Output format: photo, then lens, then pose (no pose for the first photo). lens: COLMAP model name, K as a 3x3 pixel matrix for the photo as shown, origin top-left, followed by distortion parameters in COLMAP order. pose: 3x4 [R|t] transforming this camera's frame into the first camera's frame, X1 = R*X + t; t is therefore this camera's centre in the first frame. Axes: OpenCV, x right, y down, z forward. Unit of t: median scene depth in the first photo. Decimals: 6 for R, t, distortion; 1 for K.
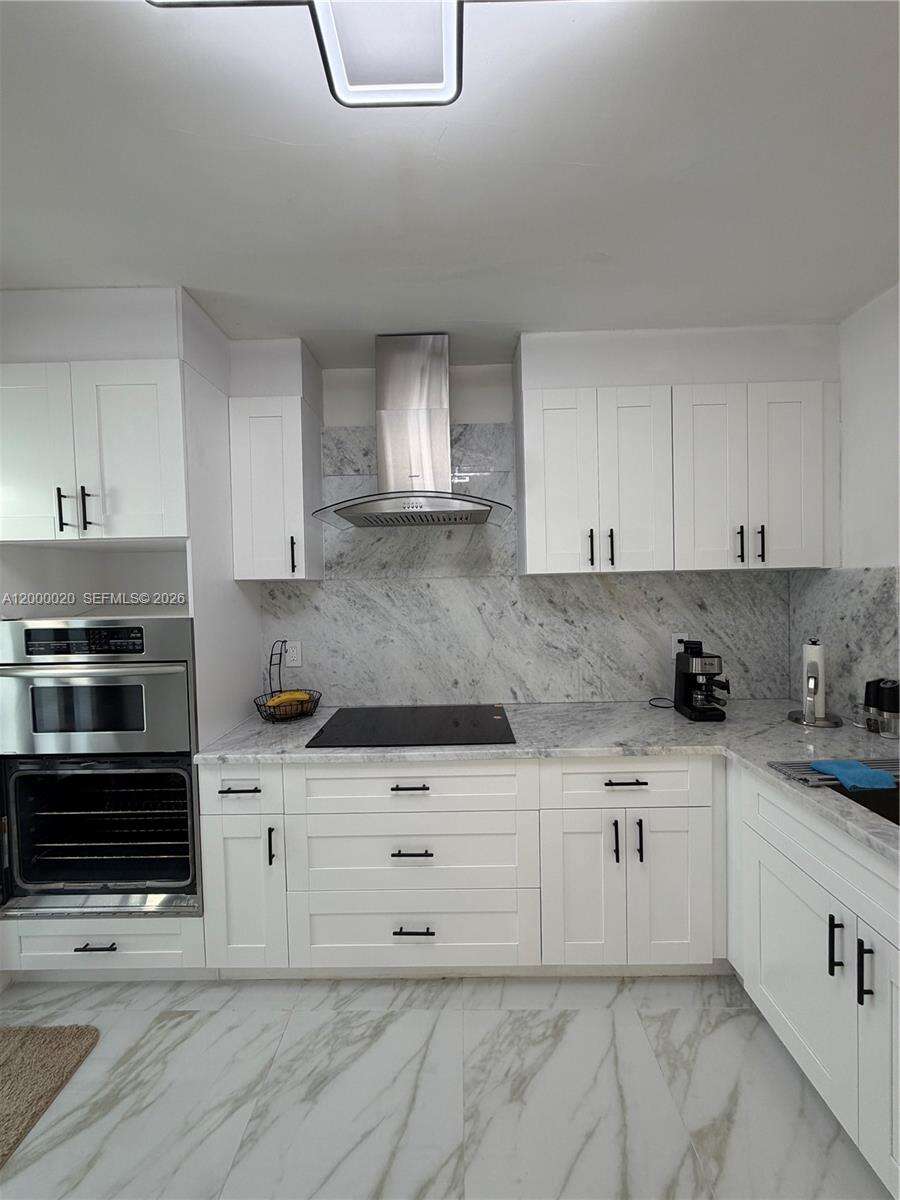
lens RADIAL K [[476.3, 0, 449.6], [0, 476.3, 598.7], [0, 0, 1]] dist [-0.001208, 0.000315]
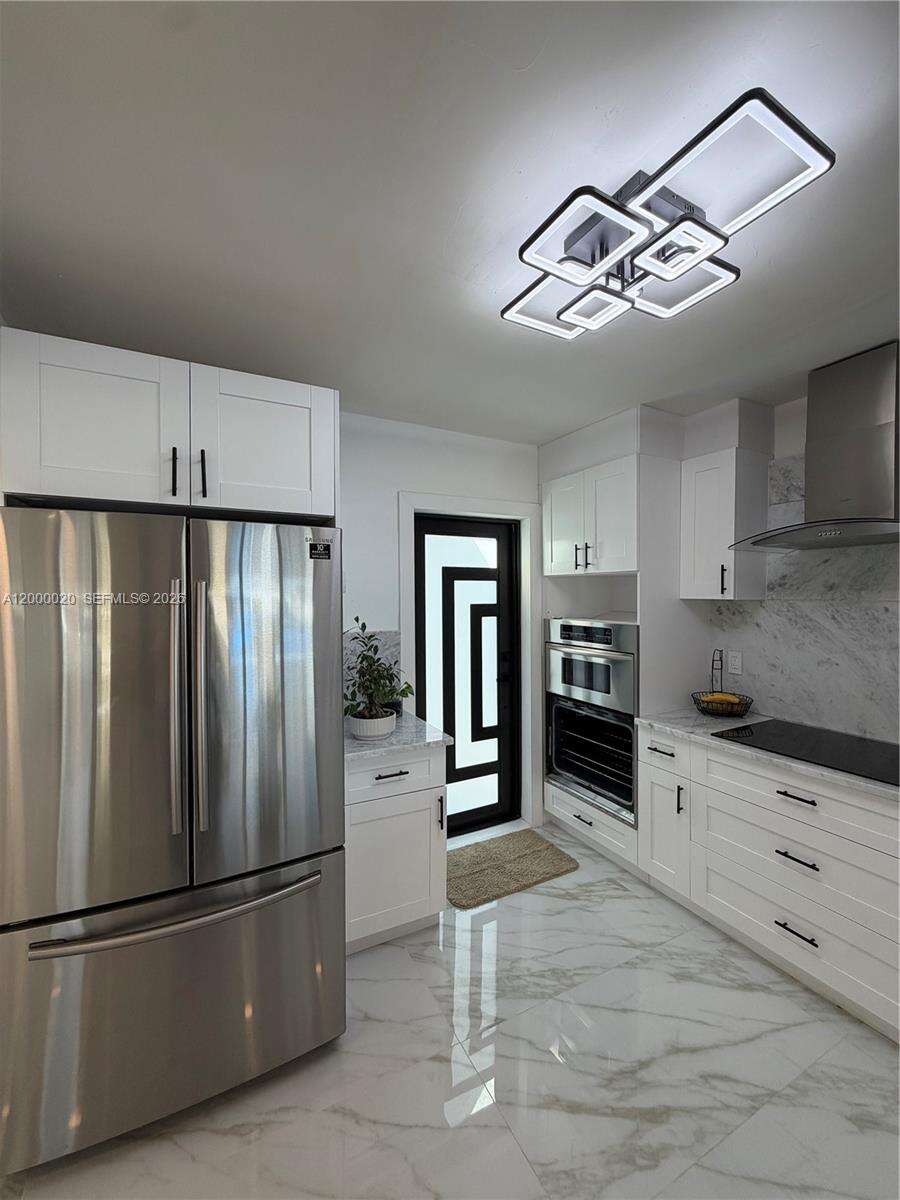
lens RADIAL K [[476.3, 0, 450.6], [0, 476.3, 600.2], [0, 0, 1]] dist [-0.001208, 0.000315]
pose [[0.479131, 0.031106, -0.877192, 0.427579], [-0.036188, 0.999222, 0.015668, -0.035981], [0.876997, 0.024237, 0.479884, -0.200163]]
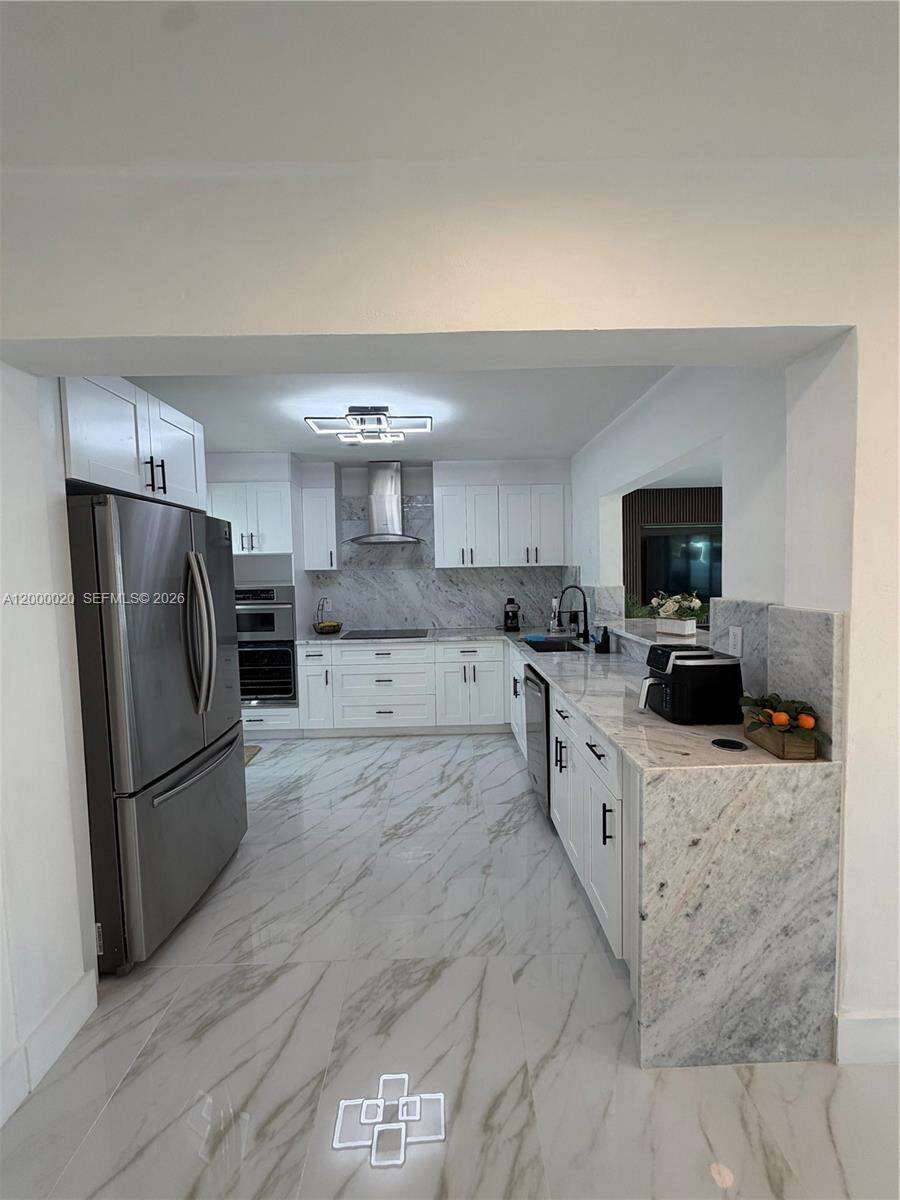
lens RADIAL K [[476.3, 0, 450.4], [0, 476.3, 599.3], [0, 0, 1]] dist [-0.001208, 0.000315]
pose [[0.999370, 0.000932, 0.035489, 0.163567], [-0.001894, 0.999631, 0.027093, 0.037979], [-0.035450, -0.027143, 0.999003, -1.350730]]
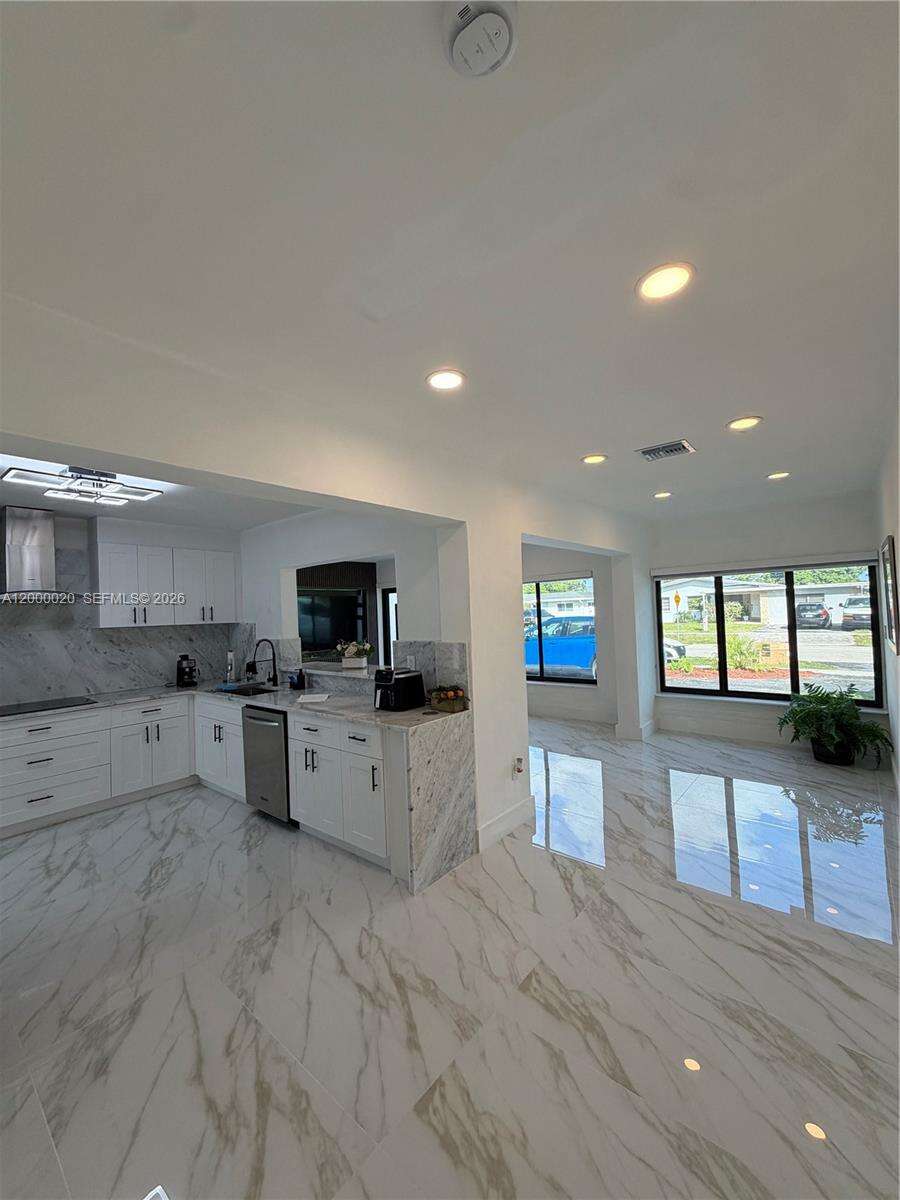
lens RADIAL K [[476.3, 0, 449.9], [0, 476.3, 599.7], [0, 0, 1]] dist [-0.001208, 0.000315]
pose [[0.629936, 0.022558, 0.776320, -0.537001], [0.045497, 0.996790, -0.065882, 0.036326], [-0.775314, 0.076822, 0.626887, -1.643454]]
